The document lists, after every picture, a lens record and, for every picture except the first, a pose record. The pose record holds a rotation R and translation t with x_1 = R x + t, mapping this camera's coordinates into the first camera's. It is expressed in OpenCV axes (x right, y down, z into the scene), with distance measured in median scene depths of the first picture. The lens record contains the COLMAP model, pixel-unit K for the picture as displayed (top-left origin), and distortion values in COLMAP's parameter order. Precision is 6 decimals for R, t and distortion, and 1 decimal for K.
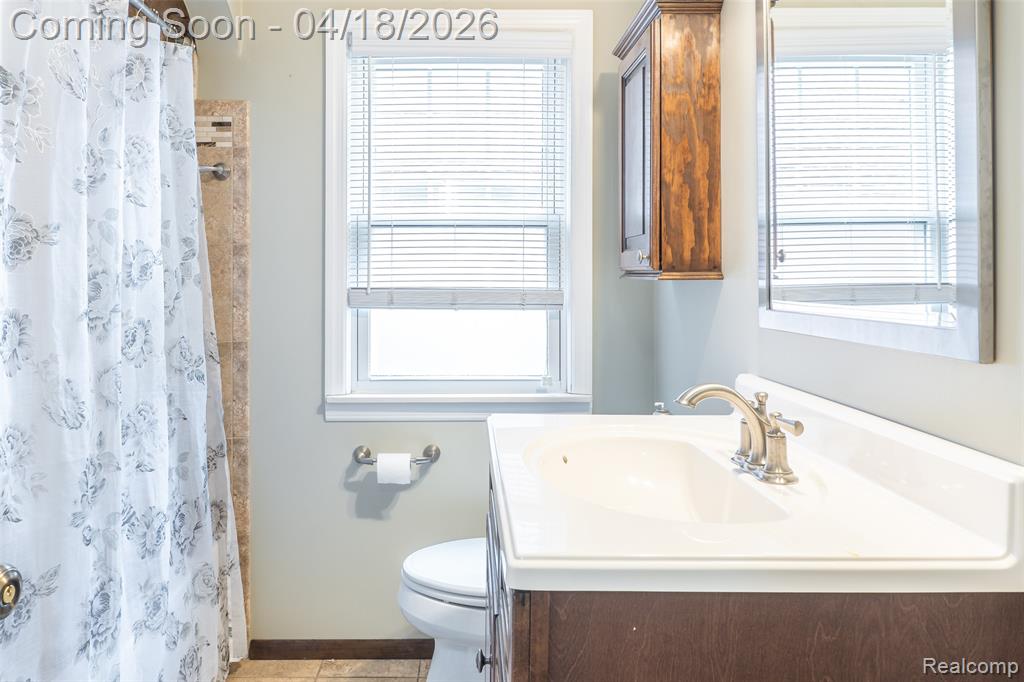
lens RADIAL K [[724.8, 0, 510.5], [0, 724.8, 340.4], [0, 0, 1]] dist [-0.020061, -0.000195]
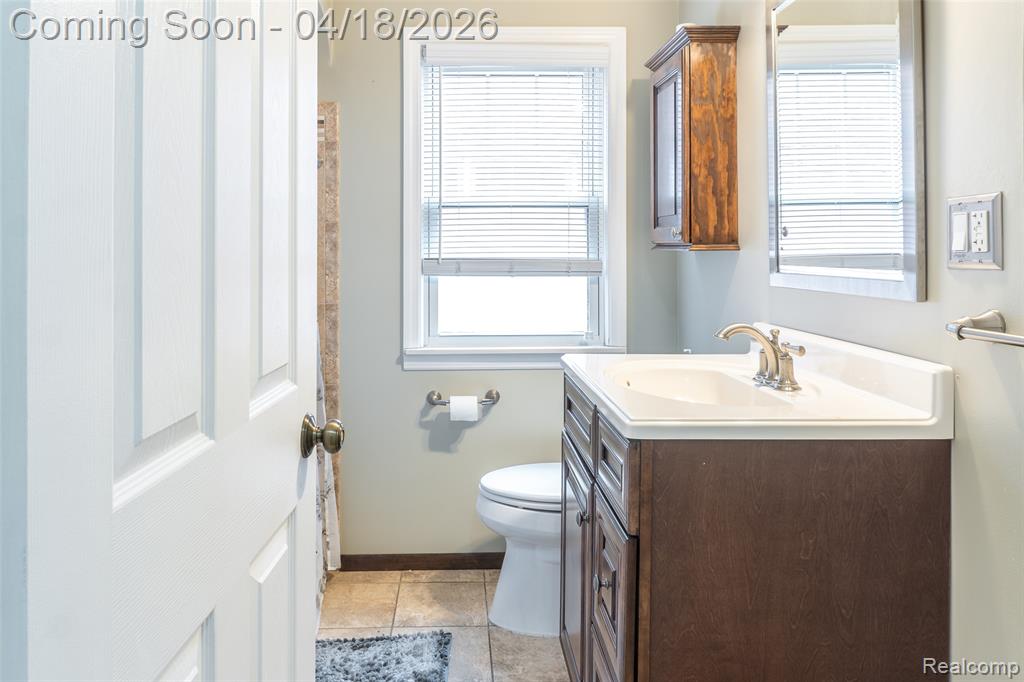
lens RADIAL K [[724.8, 0, 511.2], [0, 724.8, 309.4], [0, 0, 1]] dist [-0.020061, -0.000195]
pose [[0.999969, -0.004237, 0.006638, -0.093176], [0.004270, 0.999978, -0.004979, 0.019632], [-0.006617, 0.005007, 0.999966, -0.215228]]
